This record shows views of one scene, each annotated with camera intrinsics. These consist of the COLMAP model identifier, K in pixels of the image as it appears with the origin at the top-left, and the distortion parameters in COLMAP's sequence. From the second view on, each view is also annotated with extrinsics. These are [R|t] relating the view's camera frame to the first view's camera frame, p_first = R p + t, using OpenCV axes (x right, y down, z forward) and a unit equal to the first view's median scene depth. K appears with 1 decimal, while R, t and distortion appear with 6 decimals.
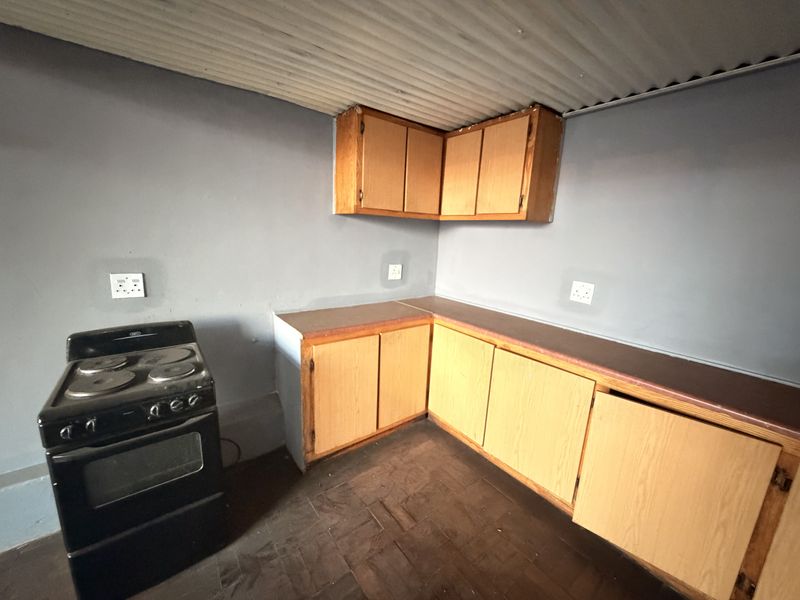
lens RADIAL K [[324.8, 0, 397.5], [0, 324.8, 298.7], [0, 0, 1]] dist [-0.002015, -0.000028]
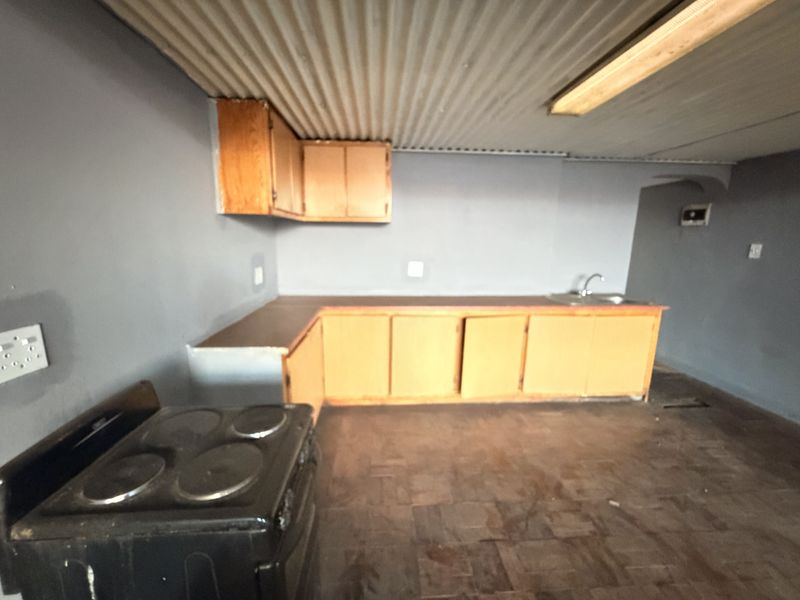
lens RADIAL K [[324.8, 0, 395.7], [0, 324.8, 300.8], [0, 0, 1]] dist [-0.002015, -0.000028]
pose [[0.564981, -0.196617, 0.801335, -0.741229], [0.186662, 0.976472, 0.107984, -0.053463], [-0.803713, 0.088570, 0.588389, 0.183601]]
